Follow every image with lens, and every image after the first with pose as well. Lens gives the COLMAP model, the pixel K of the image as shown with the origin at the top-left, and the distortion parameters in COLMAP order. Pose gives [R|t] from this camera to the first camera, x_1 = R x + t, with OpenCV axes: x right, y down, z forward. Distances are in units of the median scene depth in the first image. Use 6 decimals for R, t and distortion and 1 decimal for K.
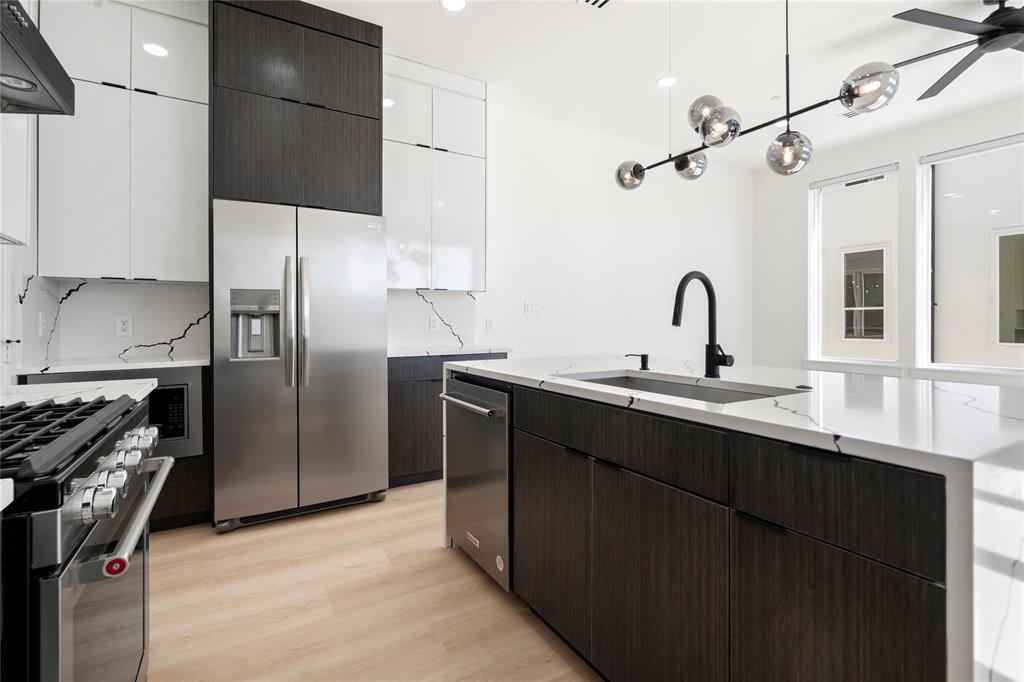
lens RADIAL K [[475.0, 0, 514.9], [0, 475.0, 318.1], [0, 0, 1]] dist [-0.000311, 0.000151]
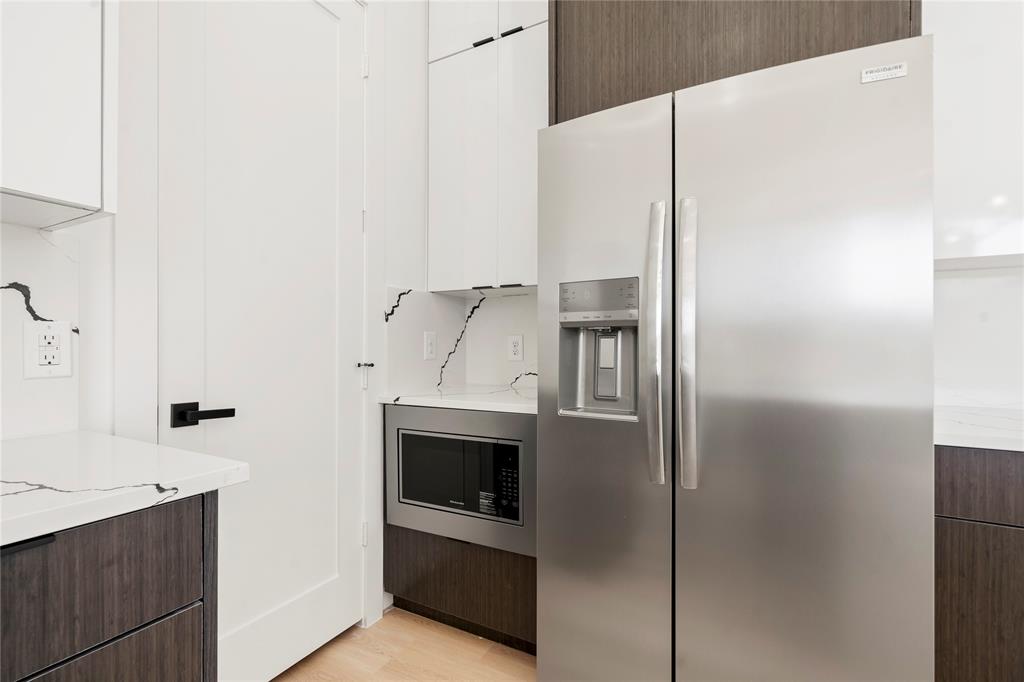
lens RADIAL K [[469.0, 0, 514.2], [0, 469.0, 344.6], [0, 0, 1]] dist [0.001555, 0.000159]
pose [[0.516819, 0.005145, -0.856079, -0.161358], [0.000354, 0.999981, 0.006224, 0.006207], [0.856094, -0.003519, 0.516808, 0.682416]]
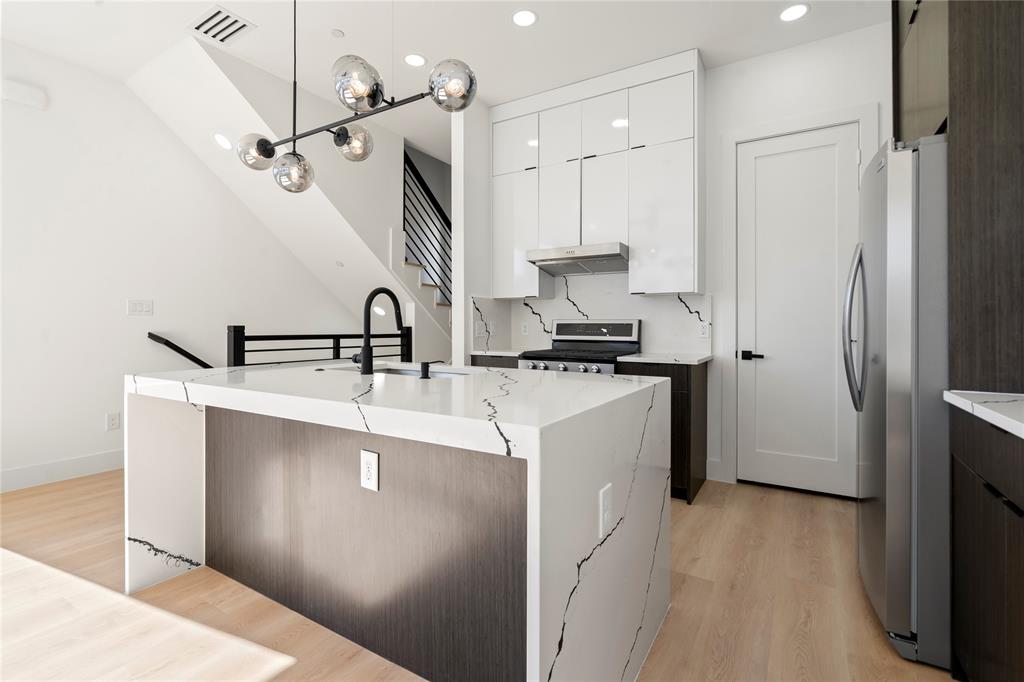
lens RADIAL K [[469.4, 0, 512.5], [0, 469.4, 332.0], [0, 0, 1]] dist [-0.001490, -0.000024]
pose [[-0.886185, 0.002549, -0.463325, 0.437531], [0.000978, 0.999993, 0.003630, 0.013938], [0.463331, 0.002764, -0.886181, 1.527926]]
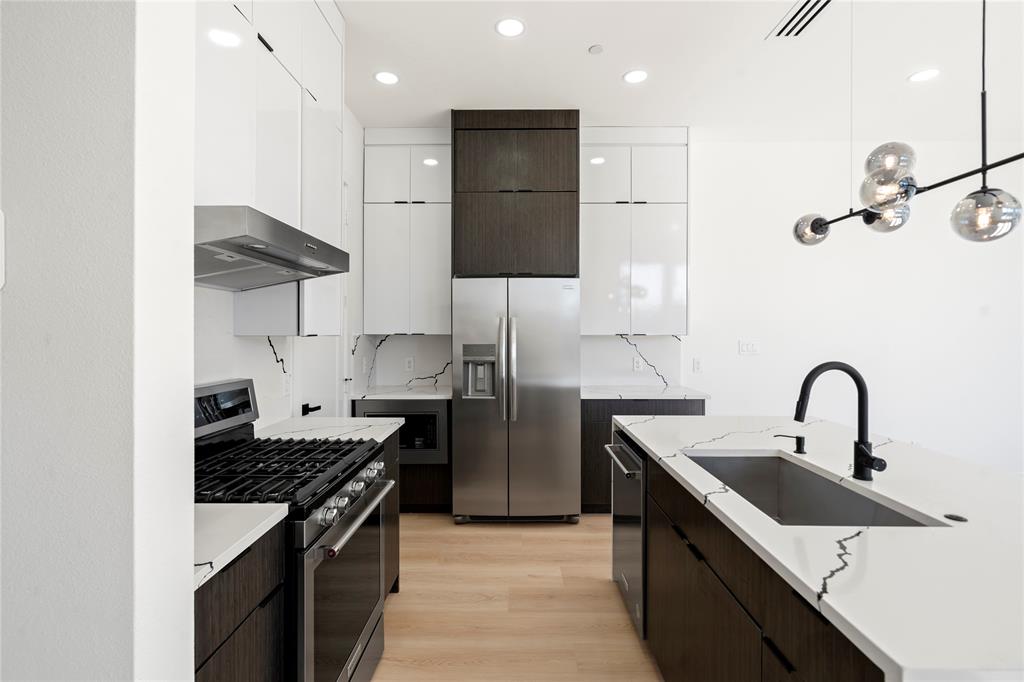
lens RADIAL K [[469.4, 0, 512.5], [0, 469.4, 332.0], [0, 0, 1]] dist [-0.001490, -0.000024]
pose [[0.854275, 0.004864, -0.519799, 0.215412], [-0.000970, 0.999969, 0.007762, -0.108636], [0.519820, -0.006126, 0.854254, -0.063251]]
